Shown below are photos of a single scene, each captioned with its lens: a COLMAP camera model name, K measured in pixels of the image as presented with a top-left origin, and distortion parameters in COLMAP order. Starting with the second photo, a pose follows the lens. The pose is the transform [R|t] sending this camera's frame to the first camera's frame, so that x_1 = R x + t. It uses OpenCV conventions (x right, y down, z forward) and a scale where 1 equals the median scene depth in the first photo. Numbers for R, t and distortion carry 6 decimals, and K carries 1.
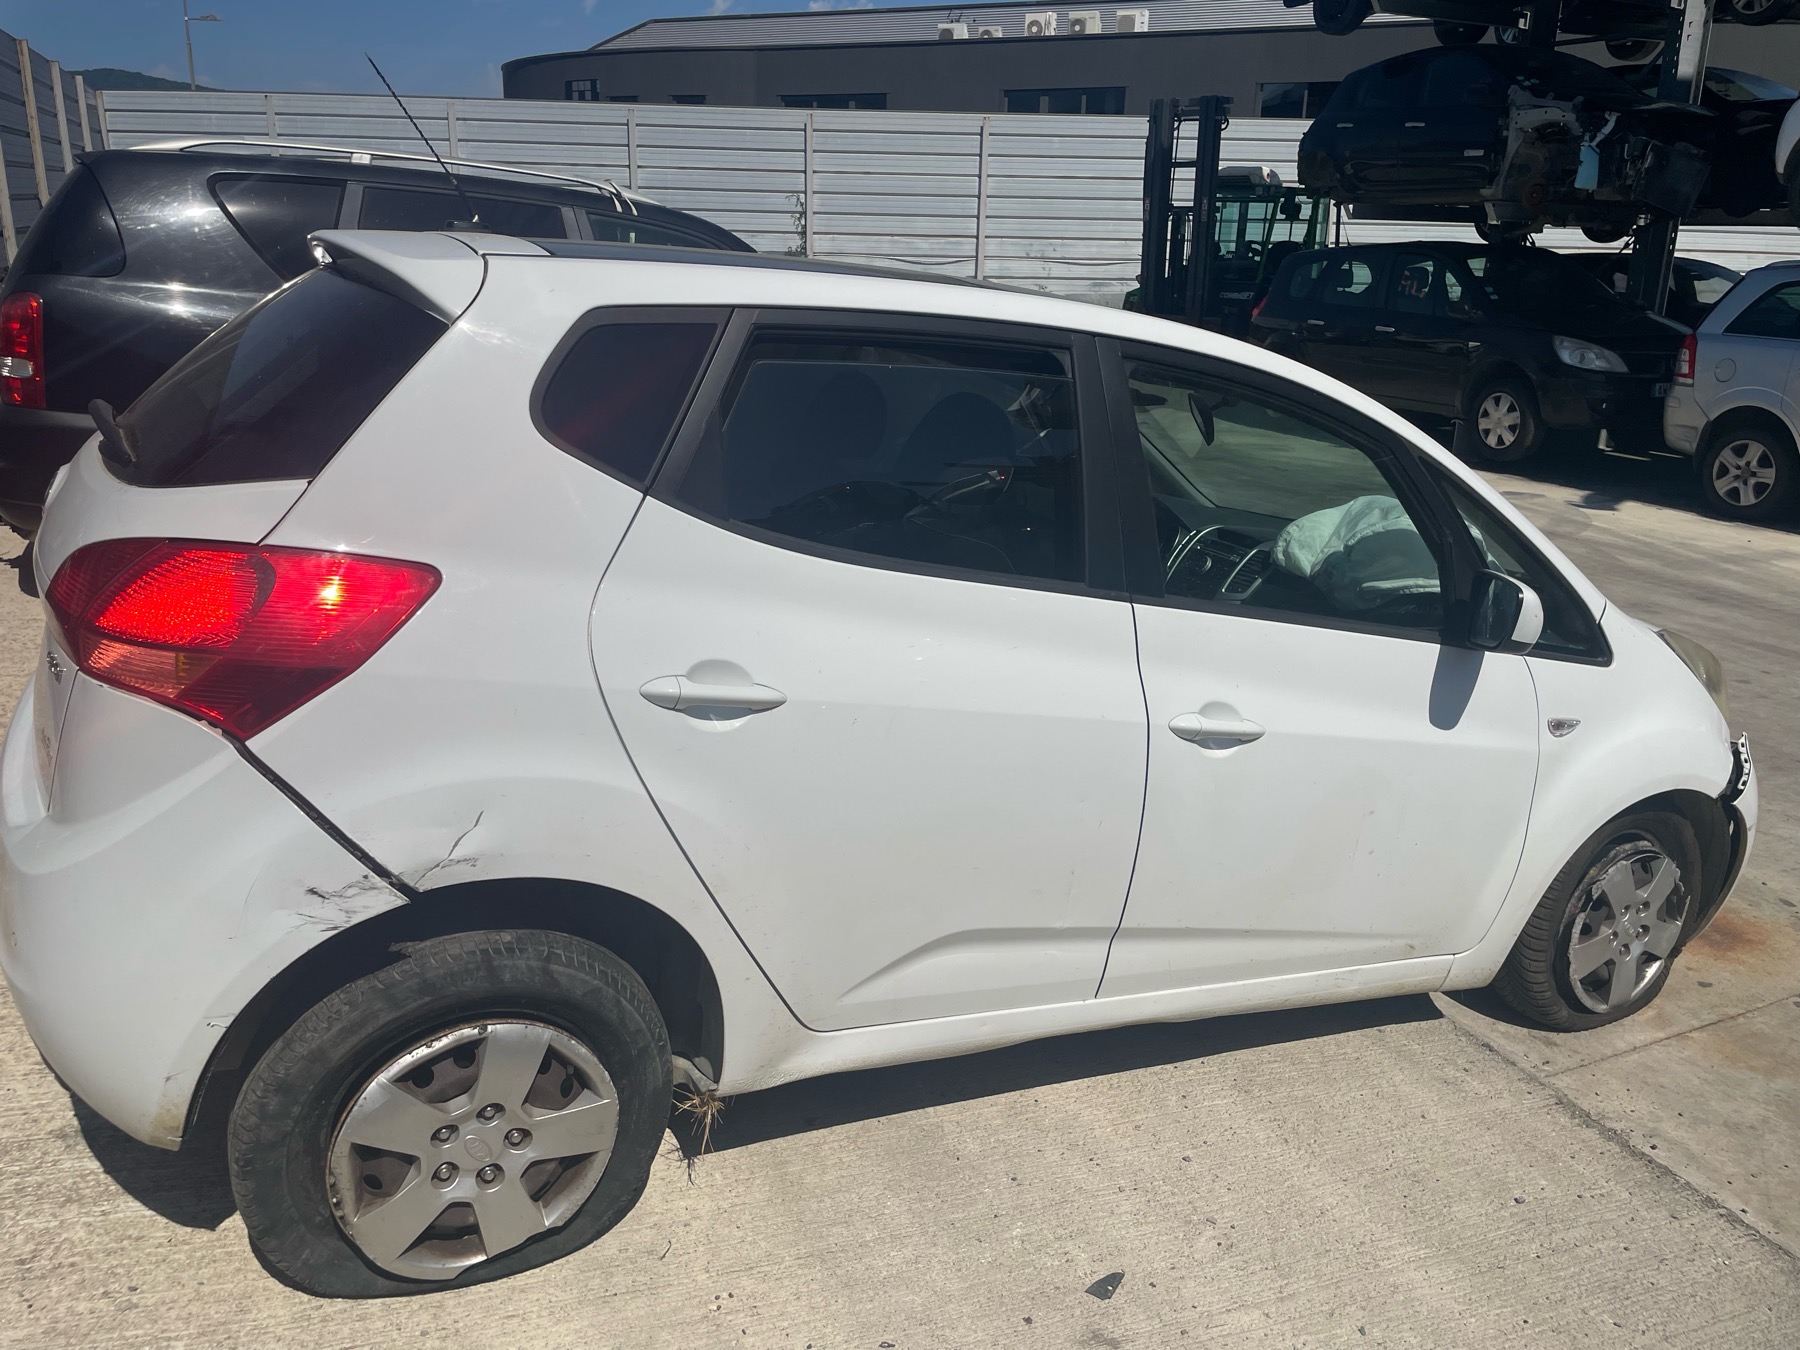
lens RADIAL K [[1341.9, 0, 889.3], [0, 1341.9, 656.6], [0, 0, 1]] dist [0.070117, -0.088924]
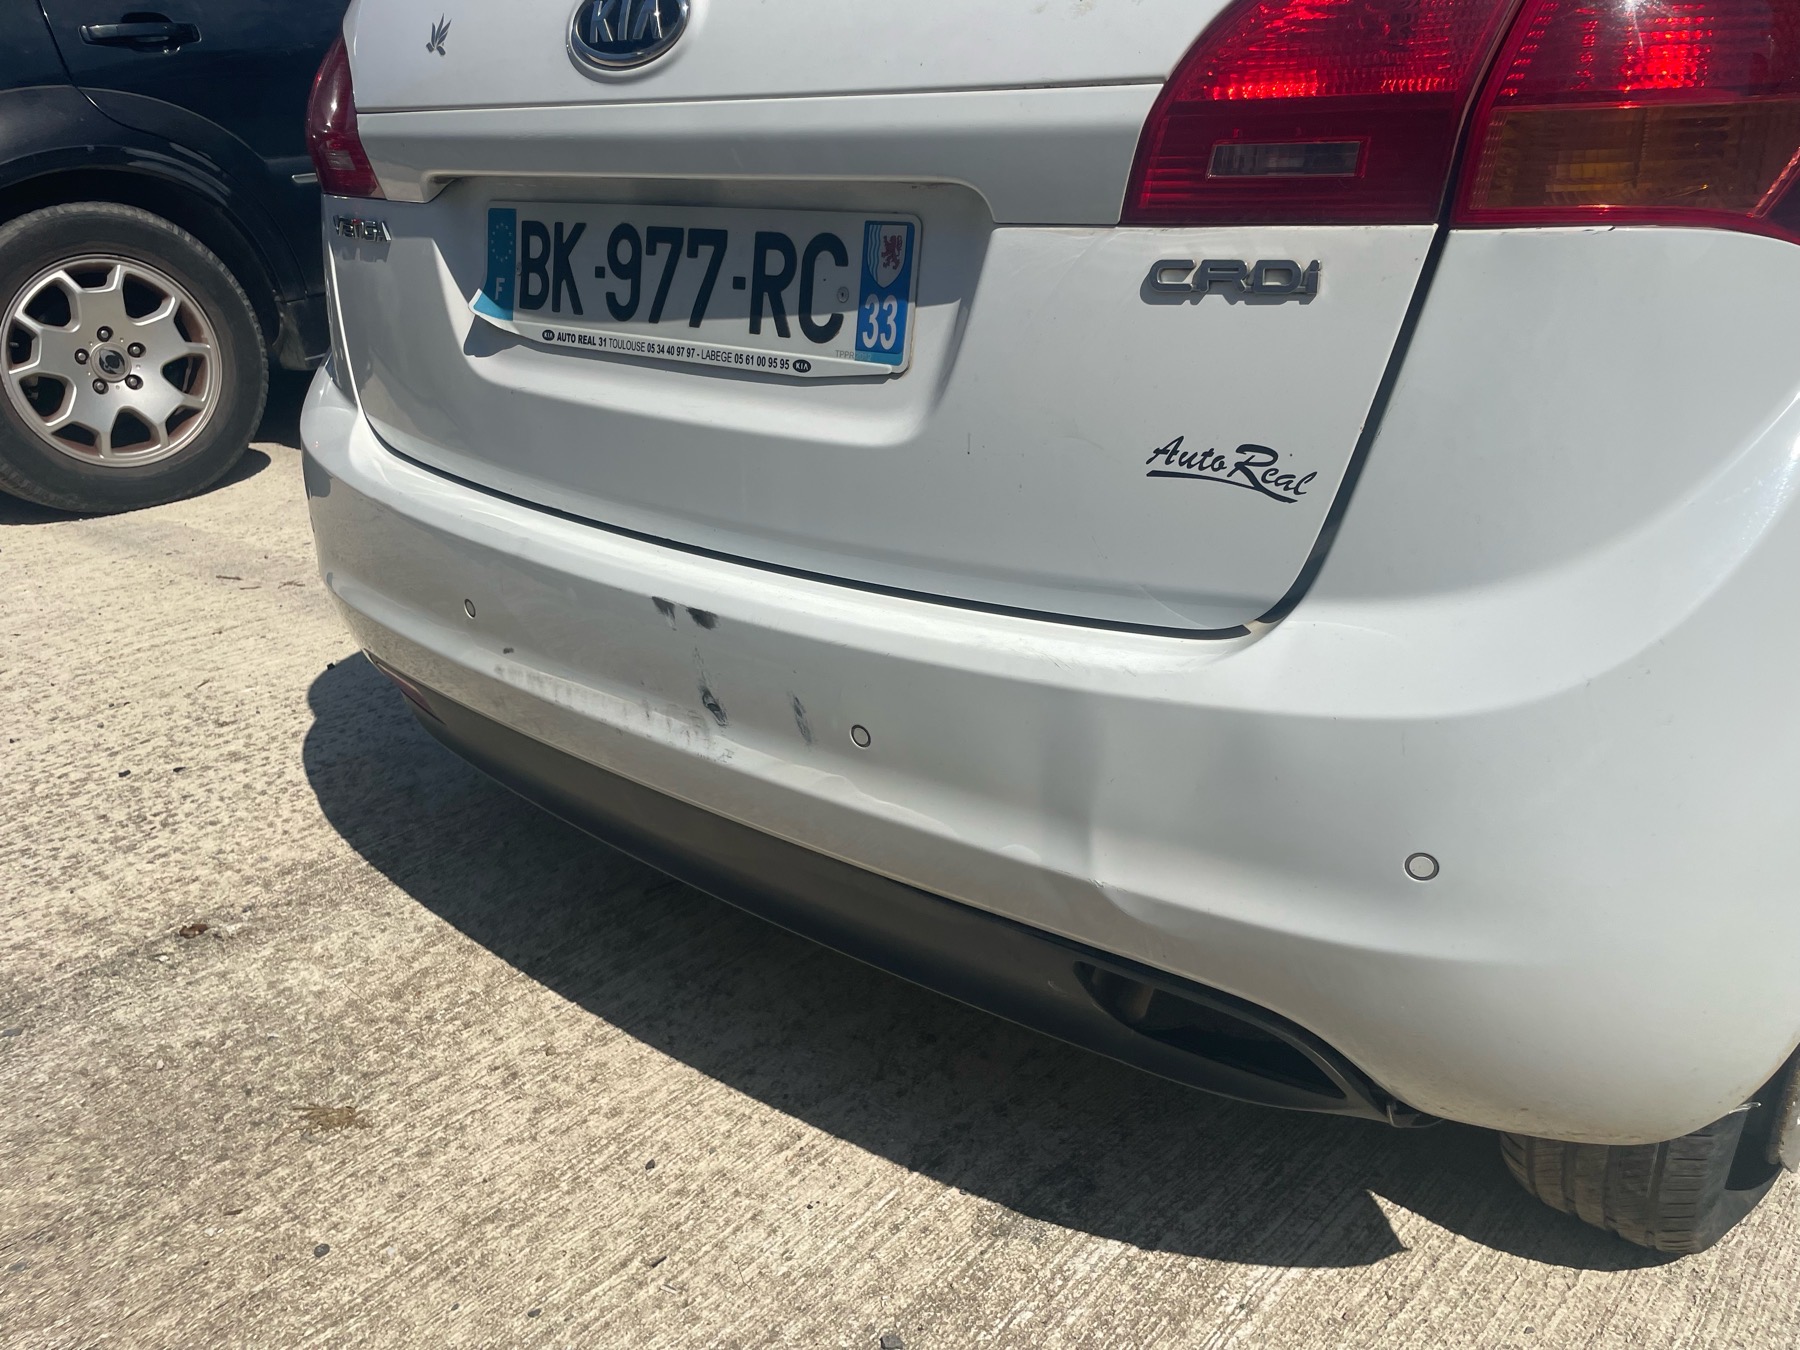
lens RADIAL K [[1344.5, 0, 916.3], [0, 1344.5, 683.3], [0, 0, 1]] dist [0.079941, -0.107459]
pose [[0.903084, -0.307515, 0.299789, -0.771948], [0.245416, 0.942376, 0.227372, 0.005761], [-0.352434, -0.131763, 0.926514, 0.549029]]
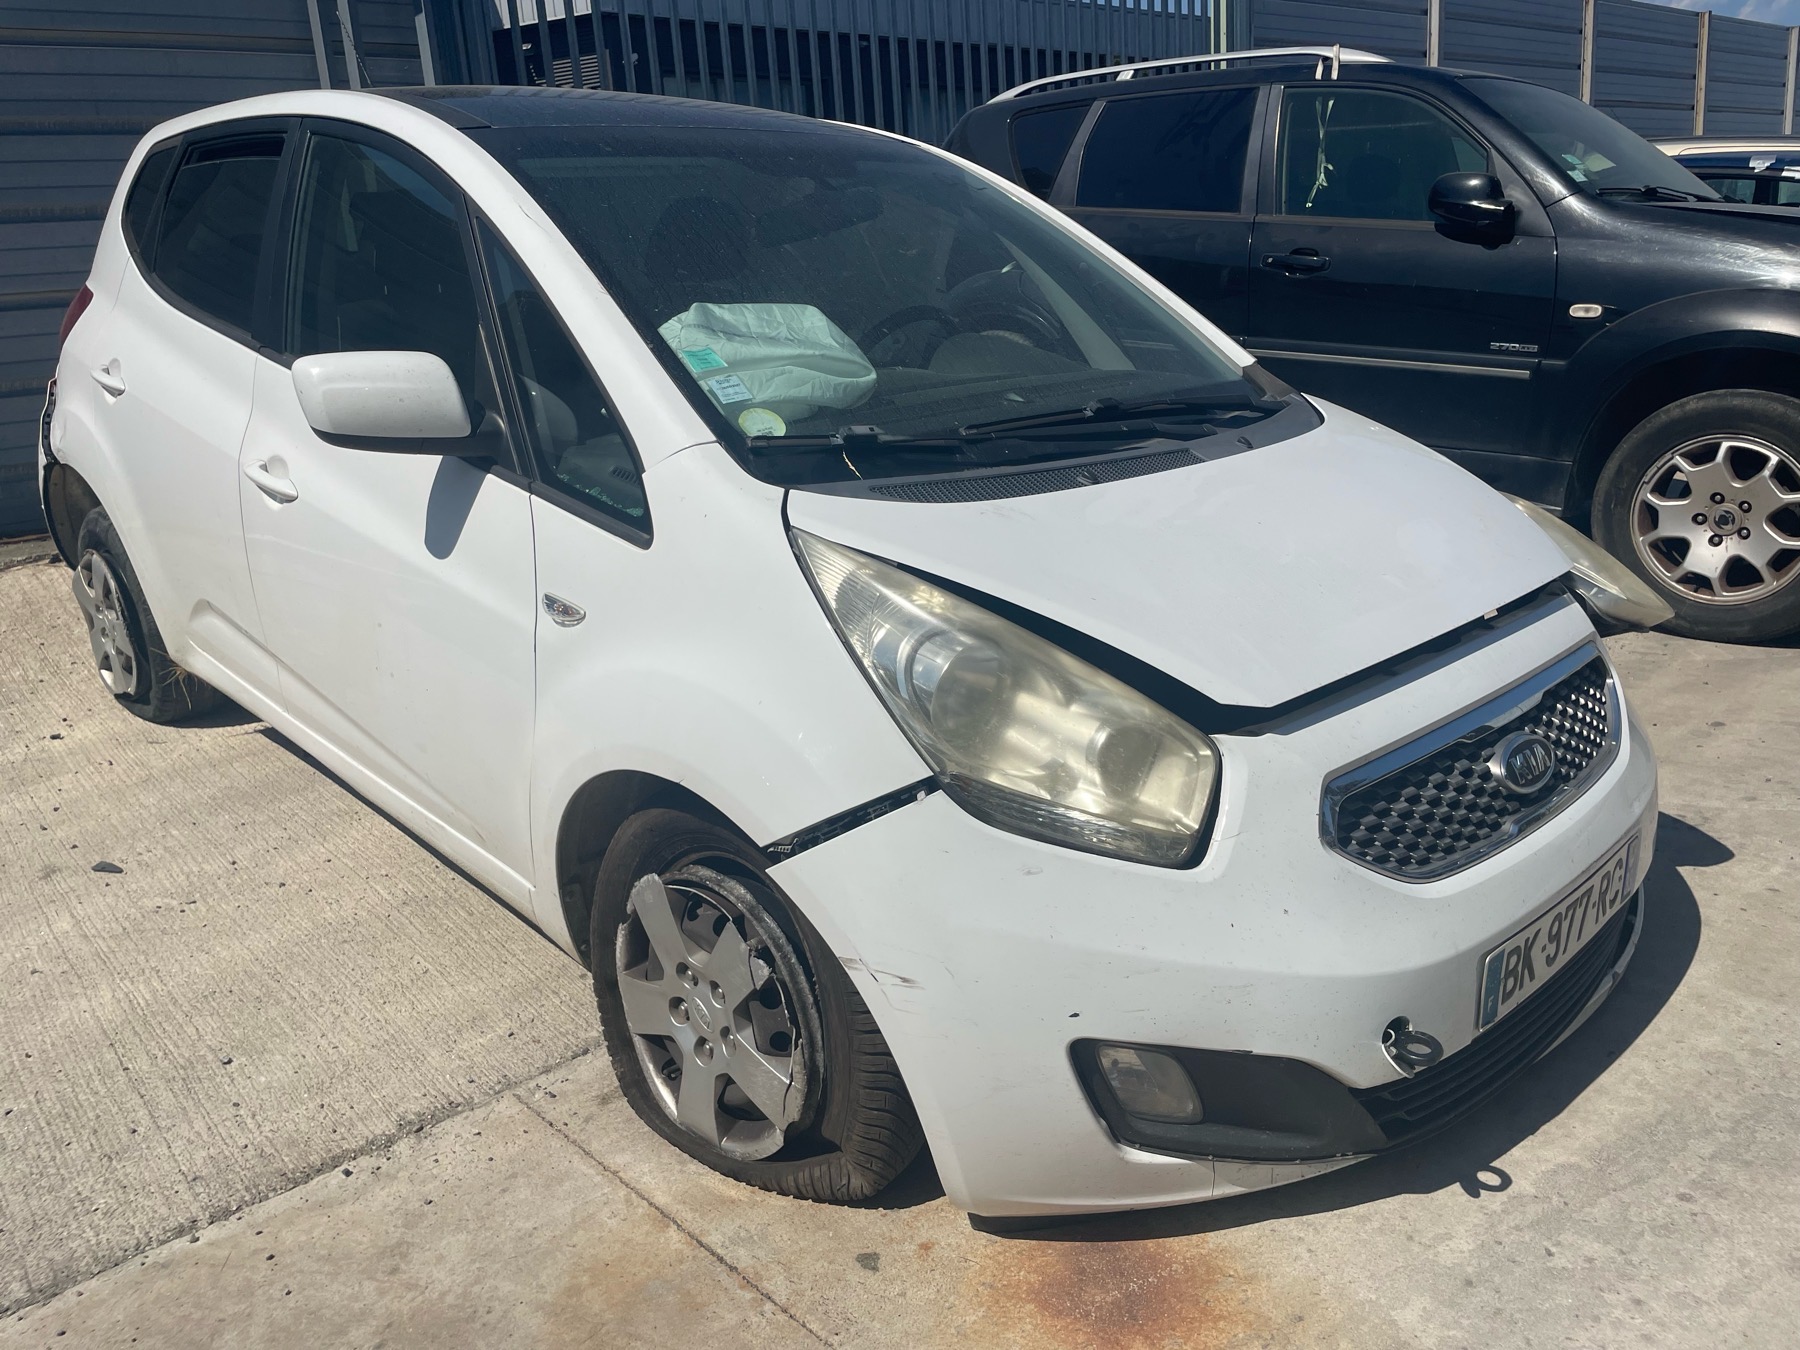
lens RADIAL K [[1341.9, 0, 889.3], [0, 1341.9, 656.6], [0, 0, 1]] dist [0.070117, -0.088924]
pose [[0.312254, 0.209654, -0.926576, 1.619811], [-0.211019, 0.966285, 0.147526, -0.086172], [0.926266, 0.149459, 0.345967, 1.259363]]
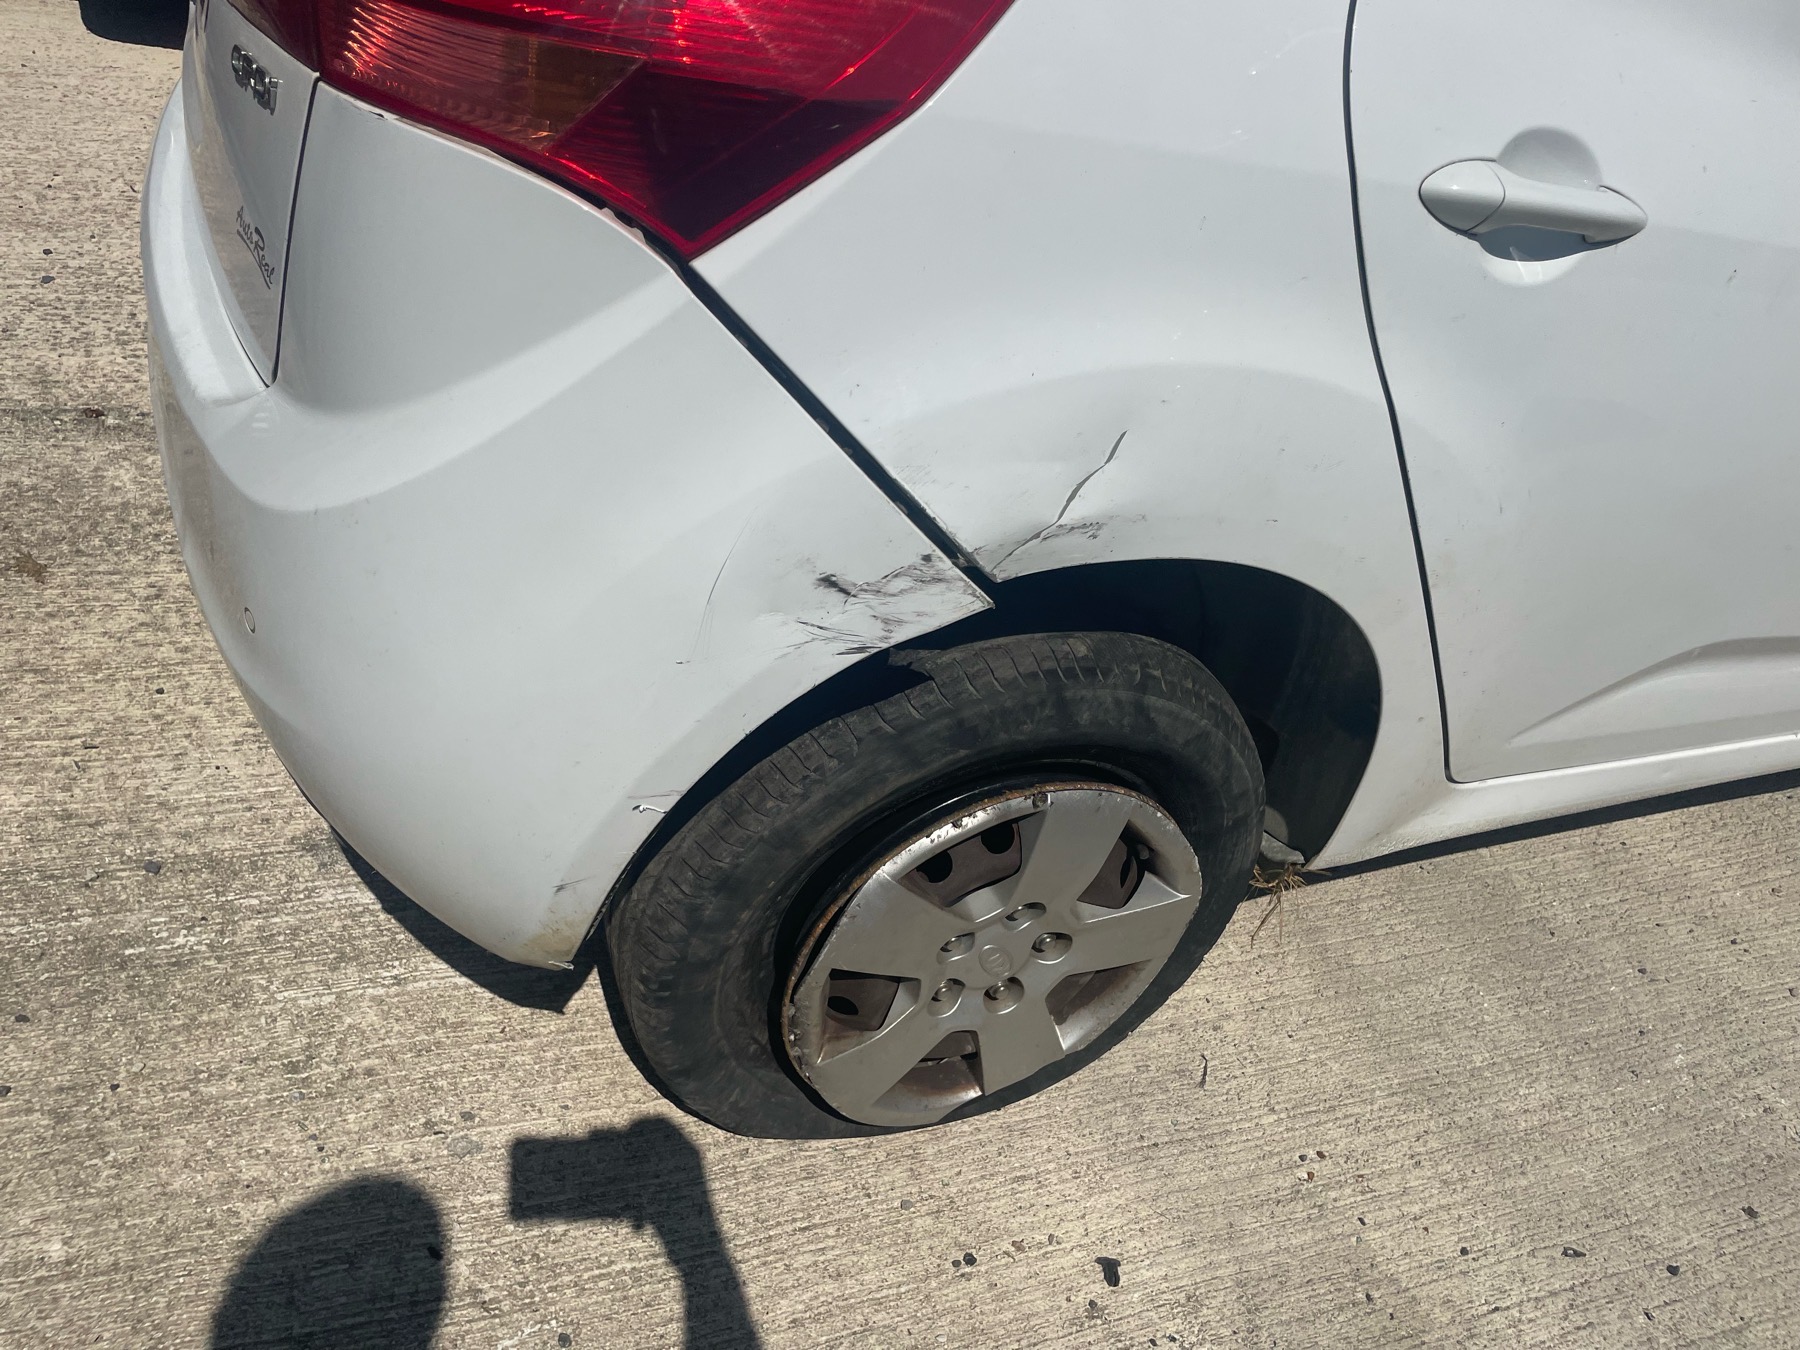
lens RADIAL K [[1349.6, 0, 884.2], [0, 1349.6, 674.8], [0, 0, 1]] dist [0.078942, -0.103527]
pose [[0.996993, 0.064456, -0.043021, -0.312365], [-0.046099, 0.939539, 0.339325, 0.028139], [0.062292, -0.336322, 0.939685, 0.424206]]
